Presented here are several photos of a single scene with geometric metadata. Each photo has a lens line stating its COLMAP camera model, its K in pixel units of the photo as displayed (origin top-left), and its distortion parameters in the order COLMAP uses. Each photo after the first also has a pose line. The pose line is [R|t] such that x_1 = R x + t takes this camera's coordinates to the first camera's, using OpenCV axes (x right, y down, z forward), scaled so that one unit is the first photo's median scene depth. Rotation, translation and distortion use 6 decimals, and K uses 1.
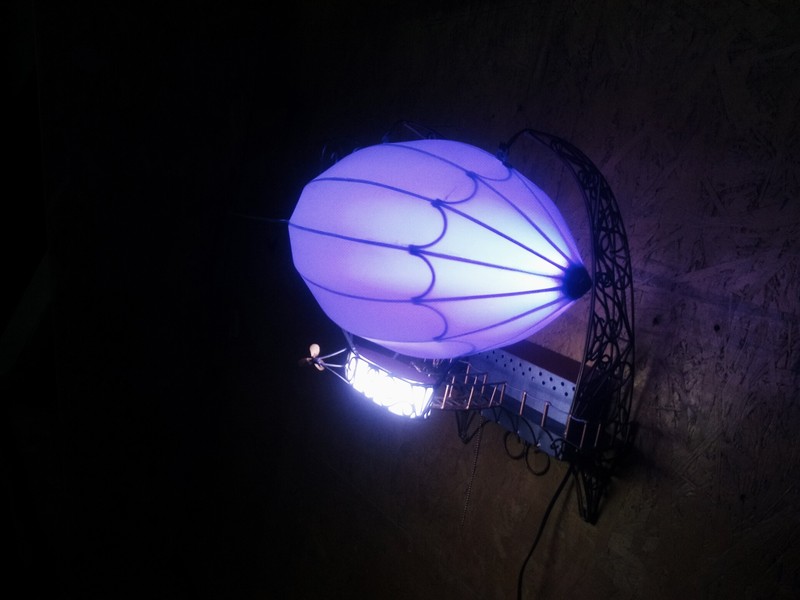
lens RADIAL K [[659.2, 0, 400.0], [0, 659.2, 300.0], [0, 0, 1]] dist [0.092097, -0.164456]
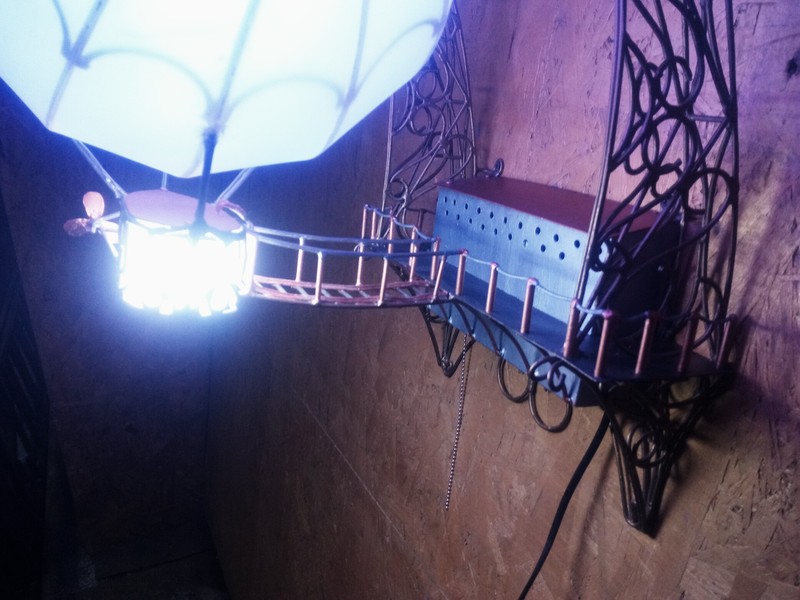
lens RADIAL K [[659.2, 0, 400.0], [0, 659.2, 300.0], [0, 0, 1]] dist [0.092097, -0.164456]
pose [[0.983665, -0.032257, -0.177093, 0.205170], [0.047171, 0.995625, 0.080660, 0.123072], [0.173717, -0.087696, 0.980883, 0.521709]]
